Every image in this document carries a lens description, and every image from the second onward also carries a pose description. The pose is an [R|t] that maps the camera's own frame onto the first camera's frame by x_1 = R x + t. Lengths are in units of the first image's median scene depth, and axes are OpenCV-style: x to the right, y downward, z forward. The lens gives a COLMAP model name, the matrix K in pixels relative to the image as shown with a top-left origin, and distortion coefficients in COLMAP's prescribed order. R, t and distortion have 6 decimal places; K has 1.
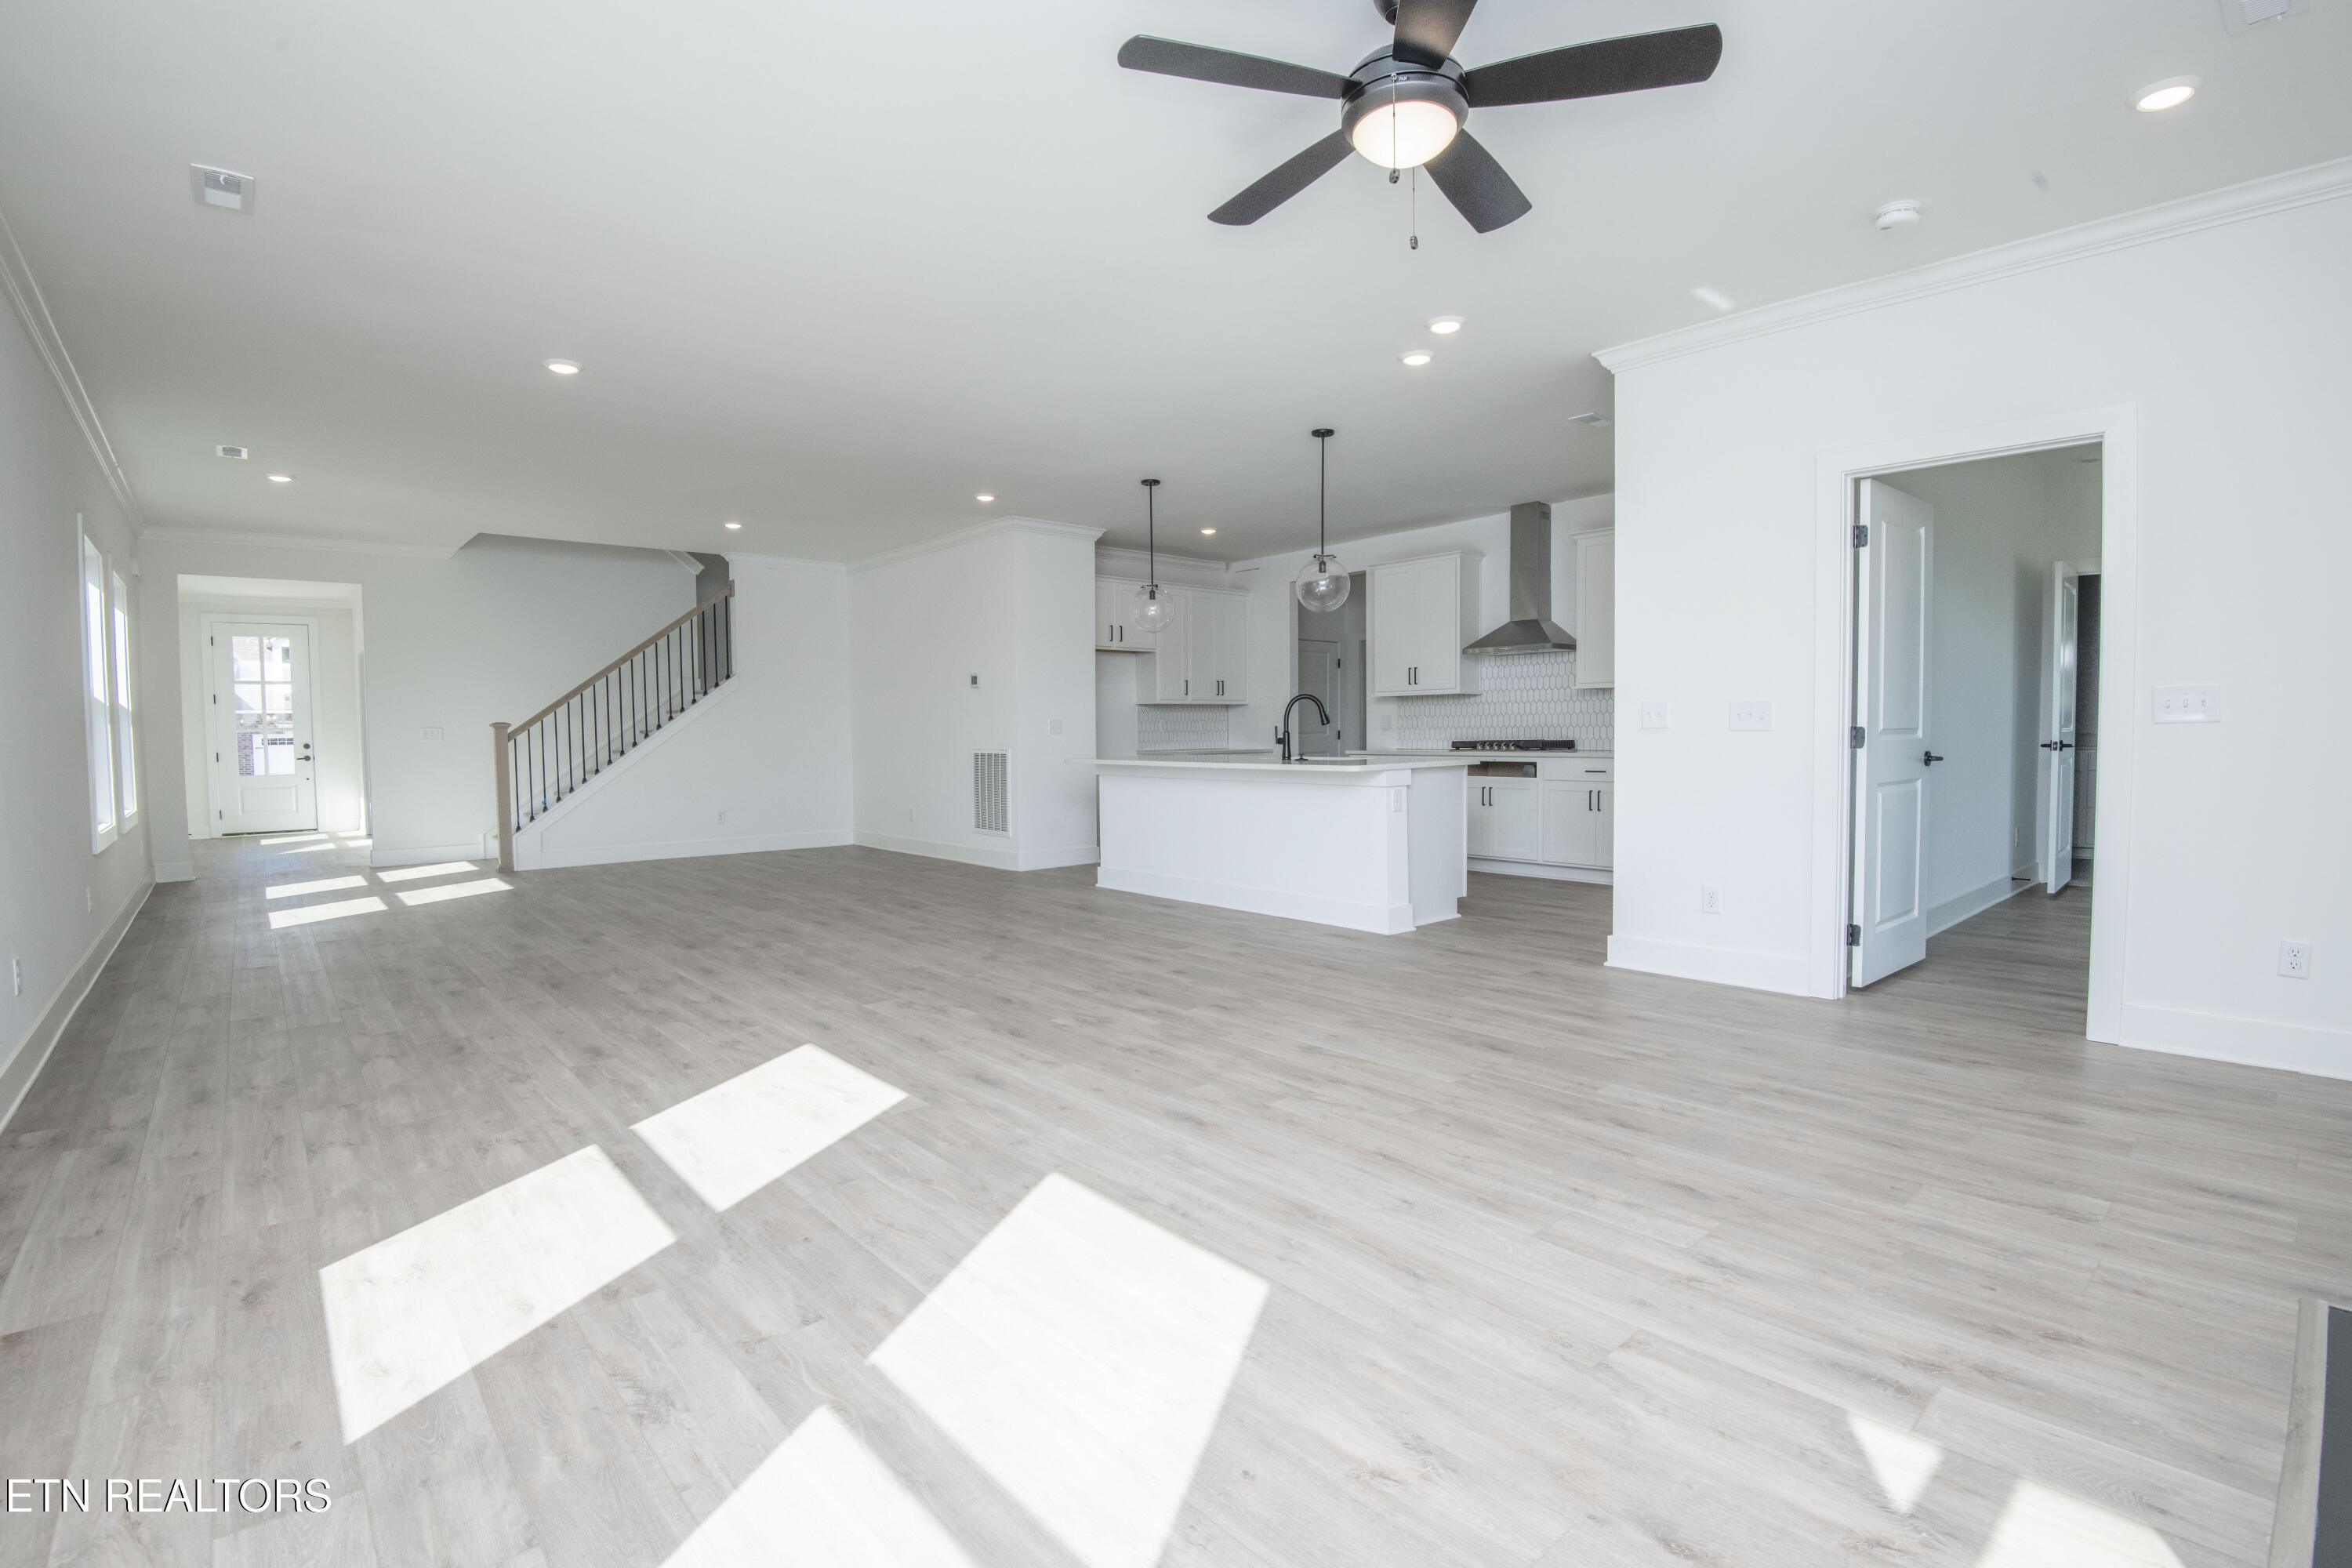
lens RADIAL K [[1083.7, 0, 1184.6], [0, 1083.7, 783.8], [0, 0, 1]] dist [-0.003213, -0.016909]
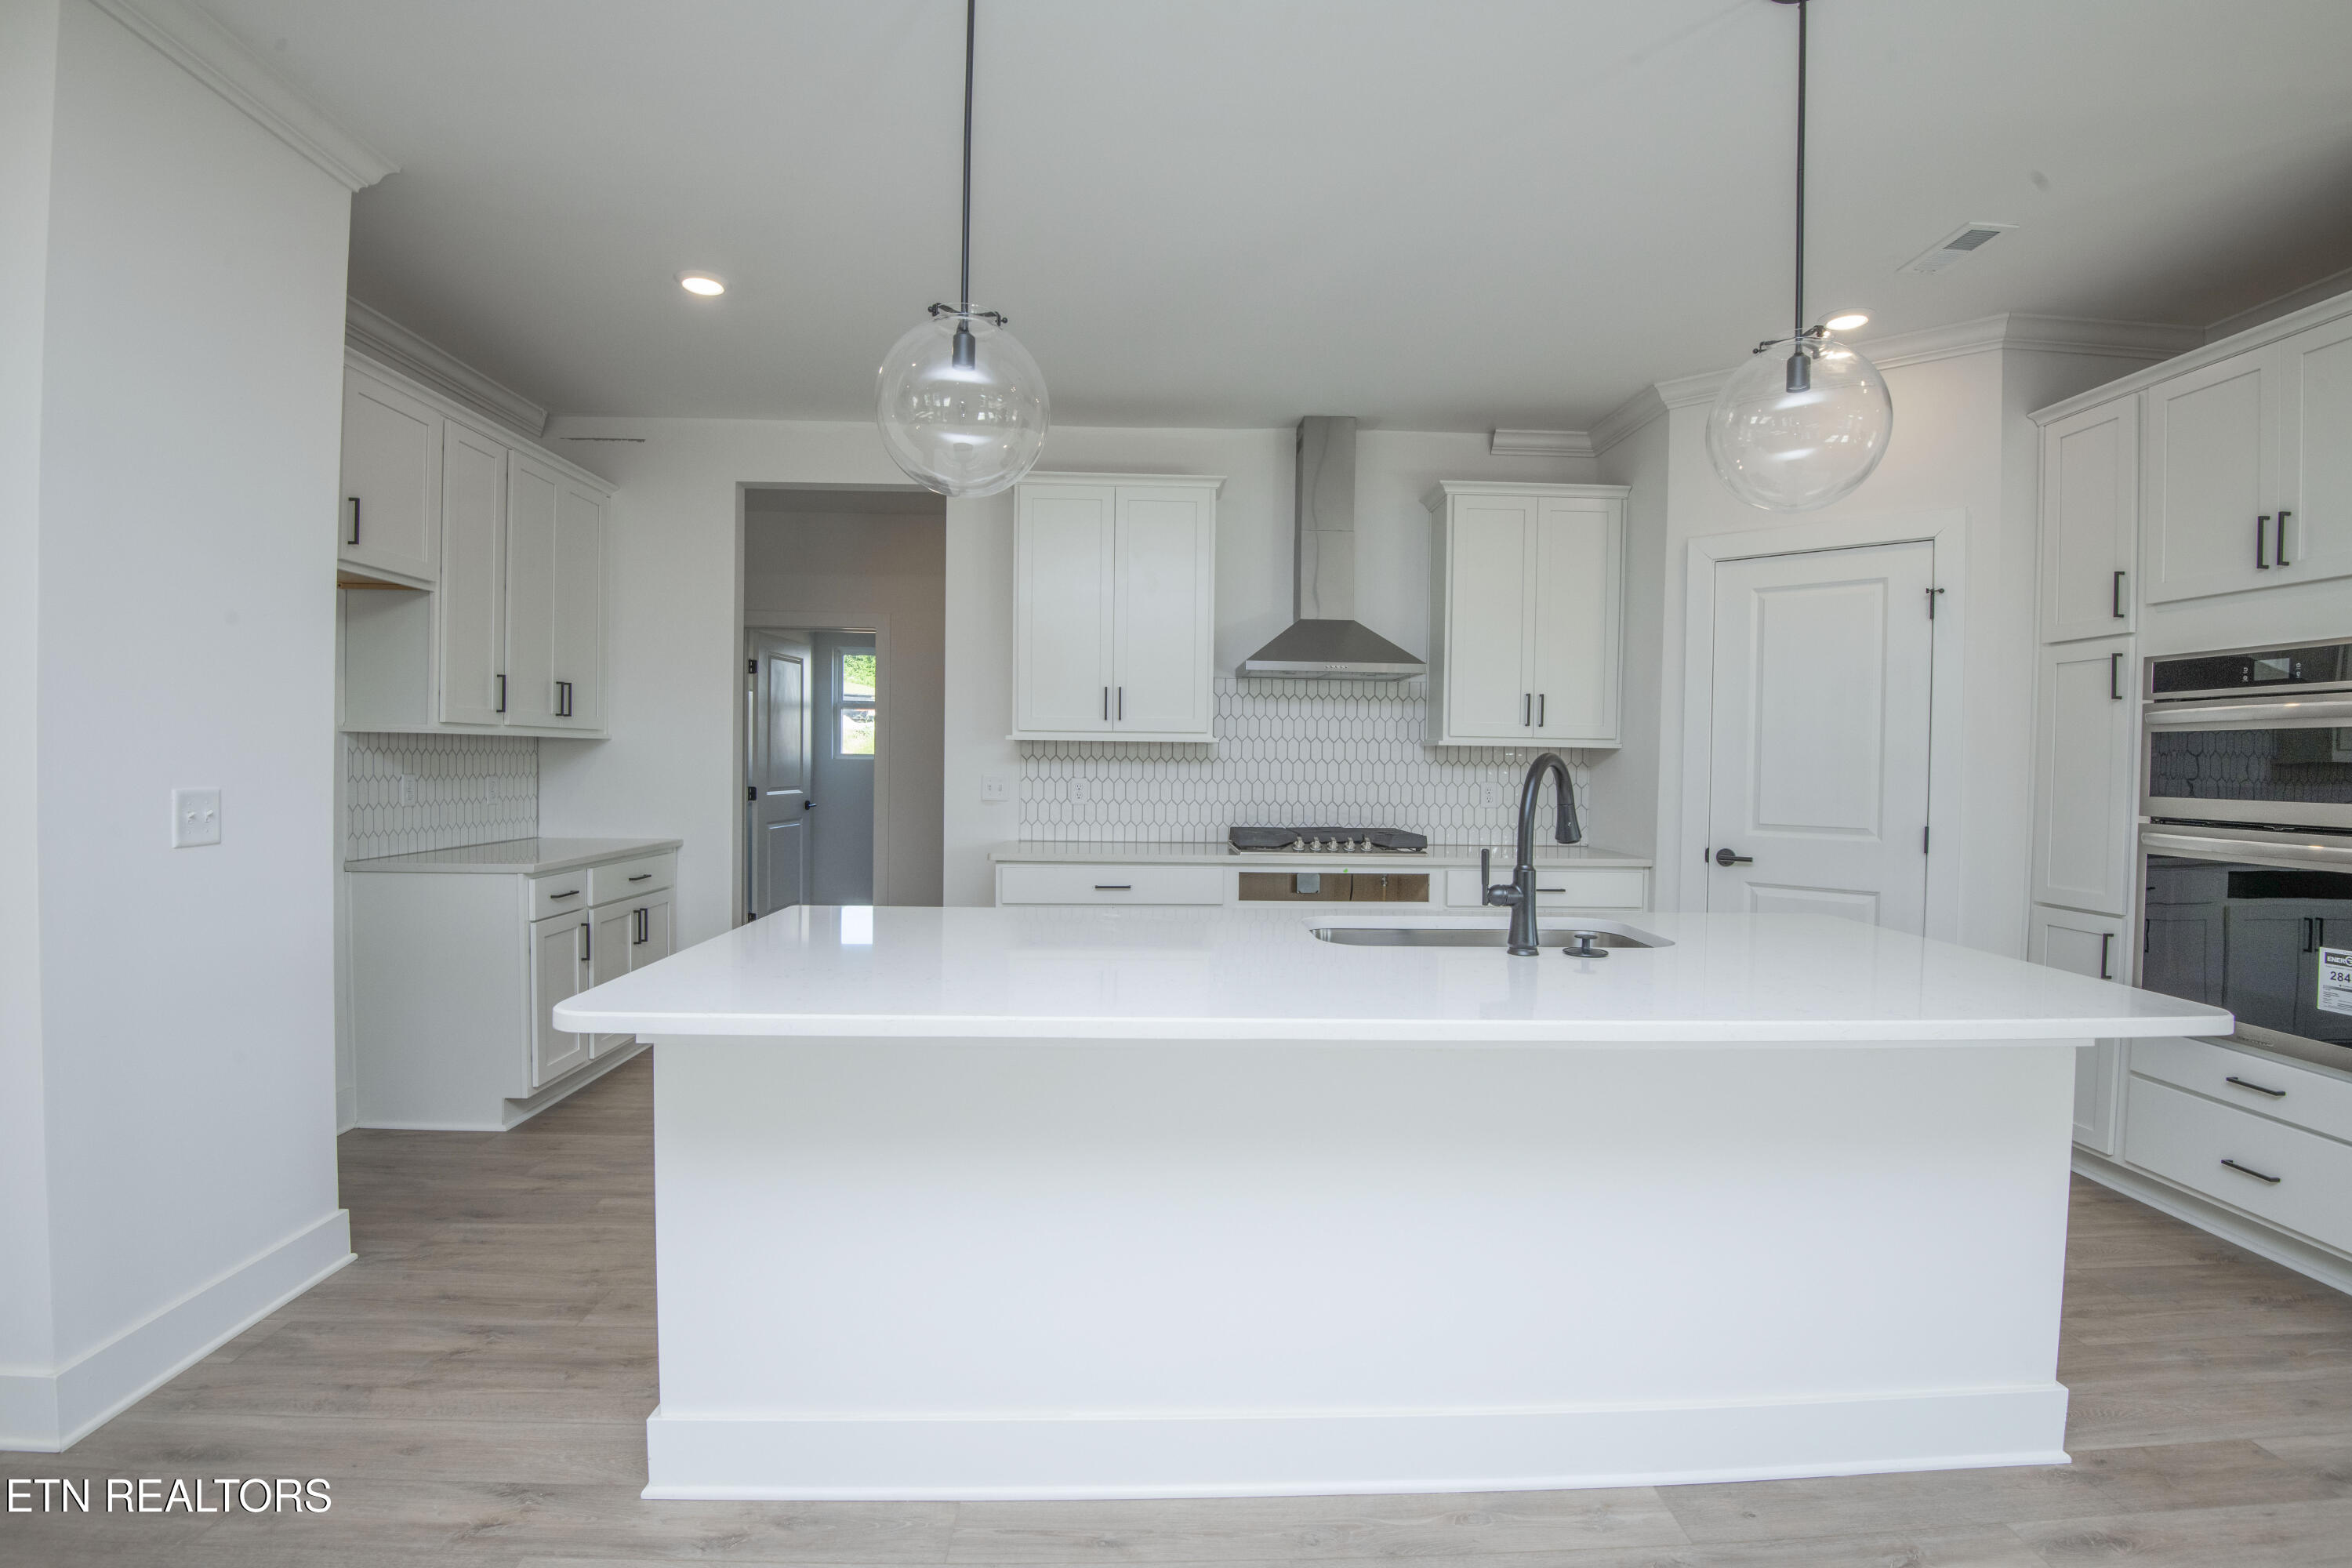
lens RADIAL K [[1083.7, 0, 1184.6], [0, 1083.7, 783.8], [0, 0, 1]] dist [-0.003213, -0.016909]
pose [[0.627368, 0.001360, 0.778721, -0.393234], [0.018609, 0.999687, -0.016738, -0.121917], [-0.778500, 0.024992, 0.627147, 1.518237]]
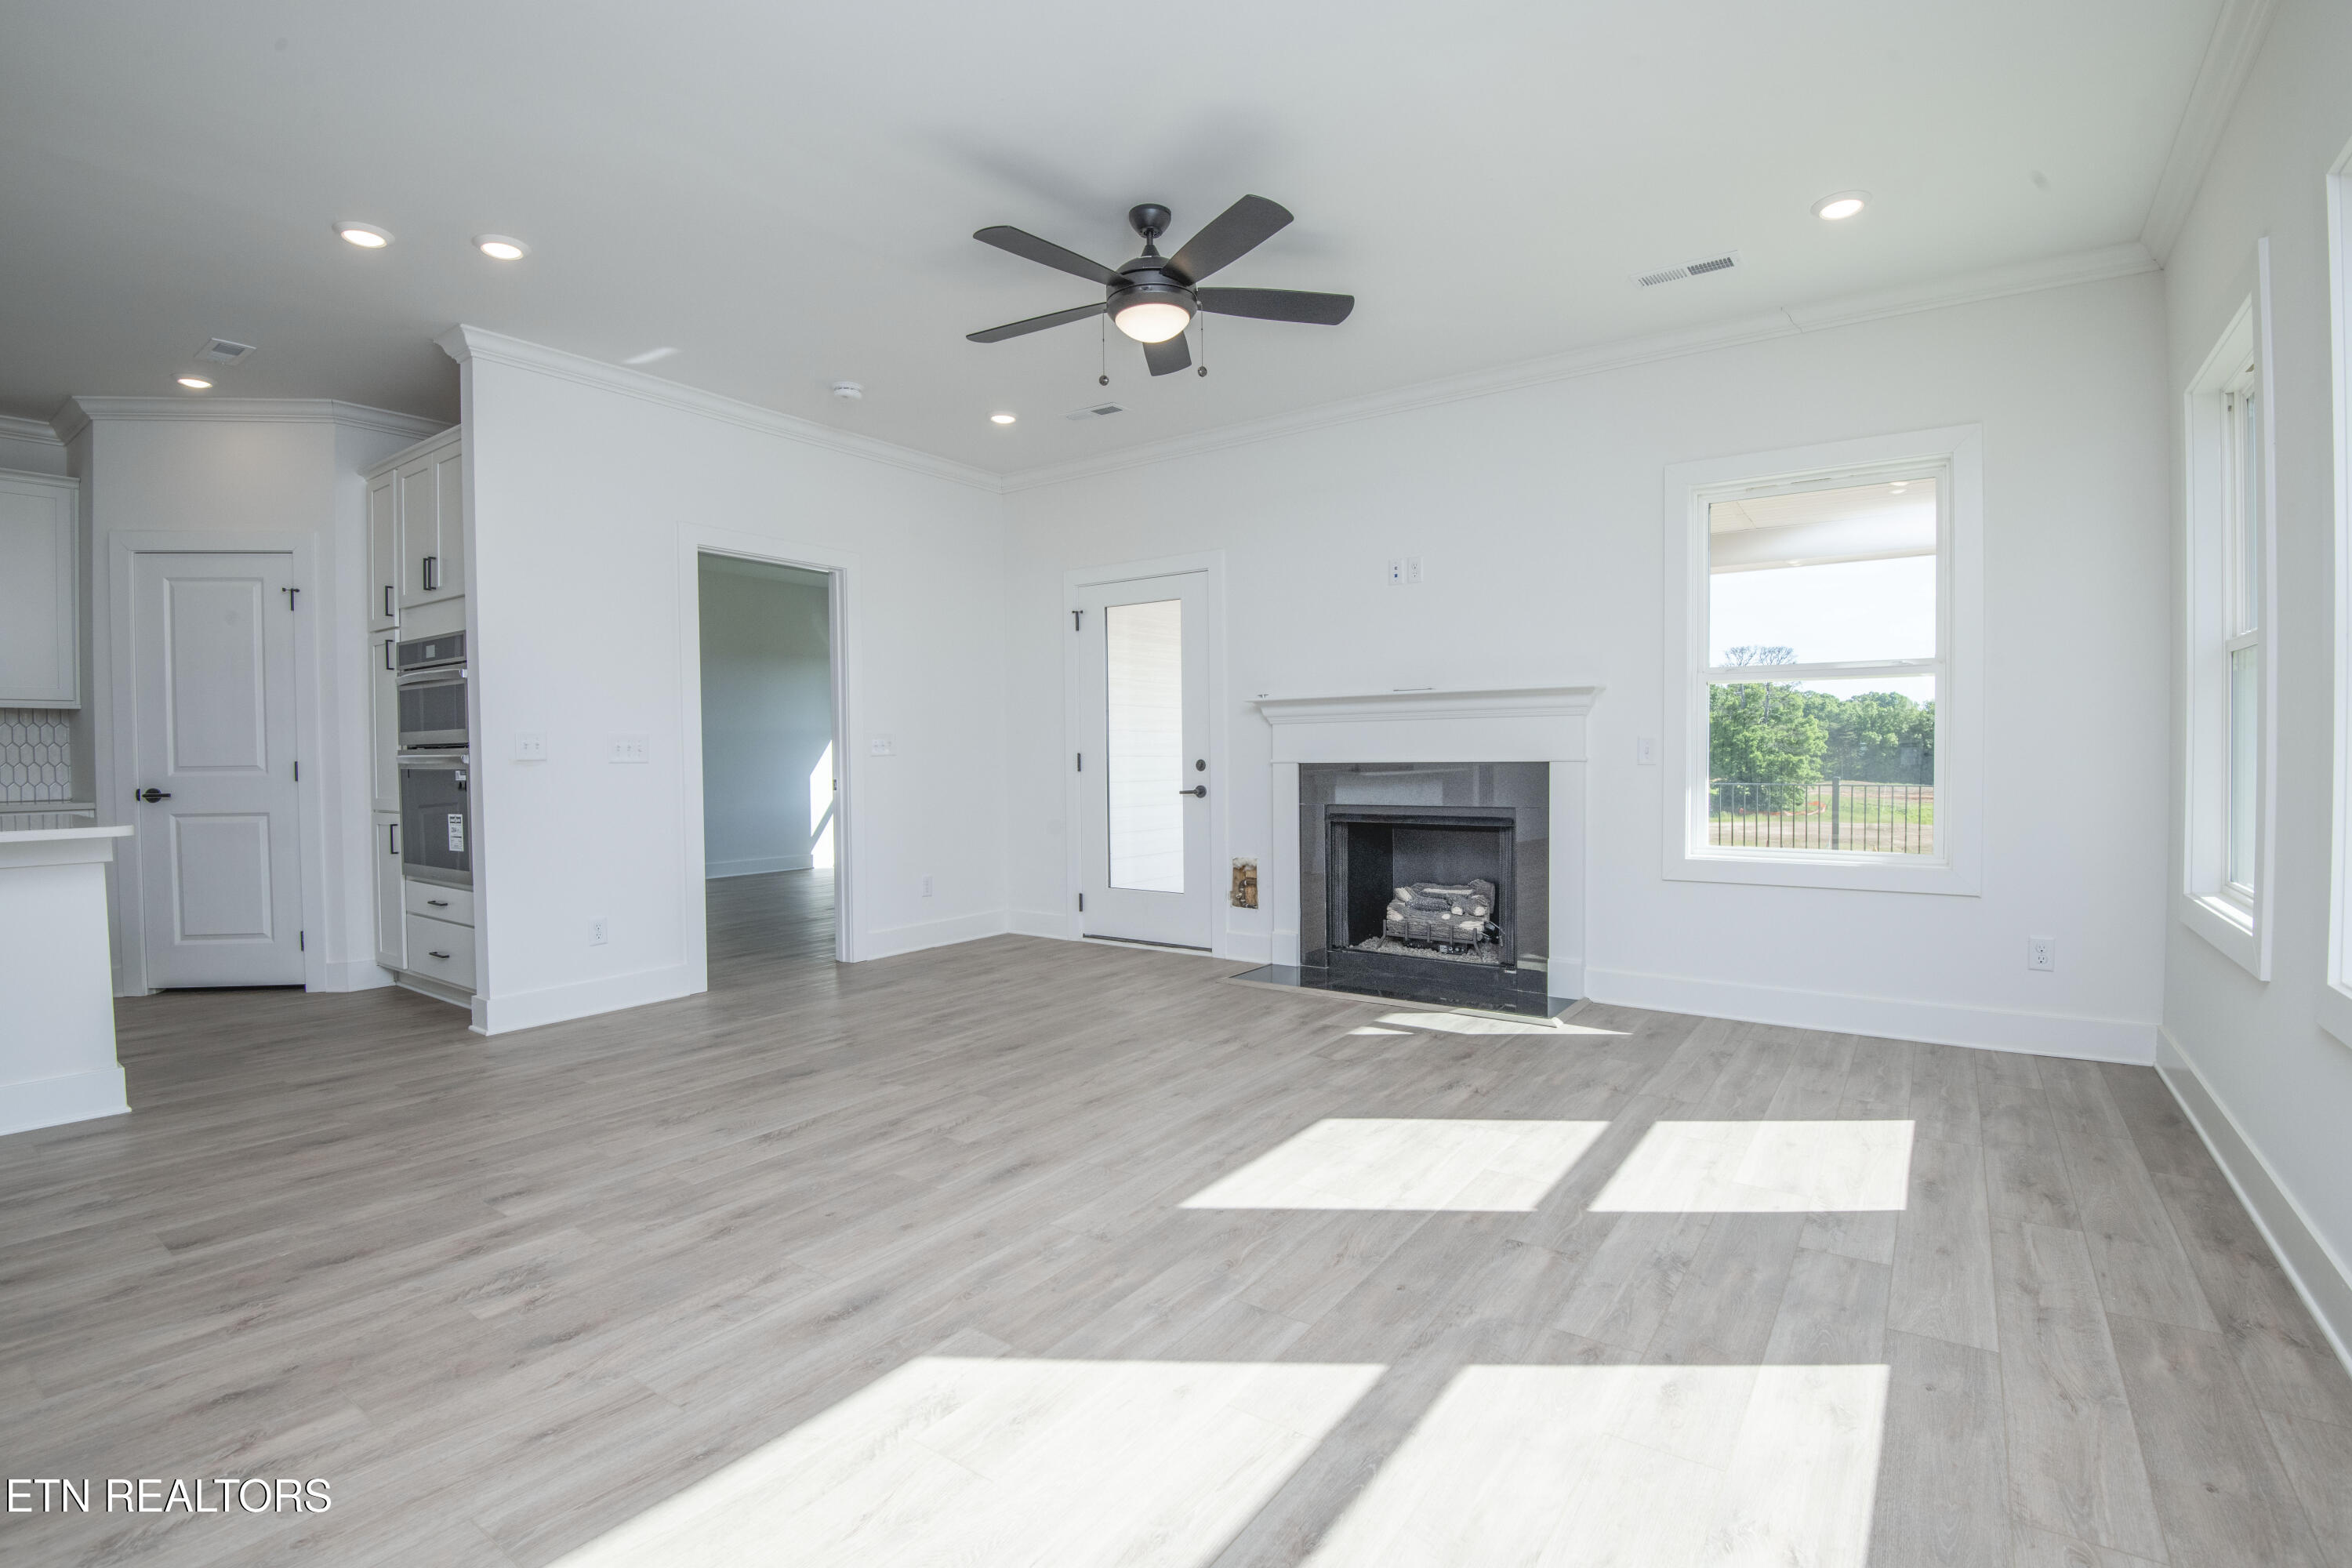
lens RADIAL K [[1083.7, 0, 1184.6], [0, 1083.7, 783.8], [0, 0, 1]] dist [-0.003213, -0.016909]
pose [[-0.232687, -0.010422, 0.972496, -0.758926], [0.061108, 0.997810, 0.025314, -0.027194], [-0.970630, 0.065318, -0.231540, 0.862809]]
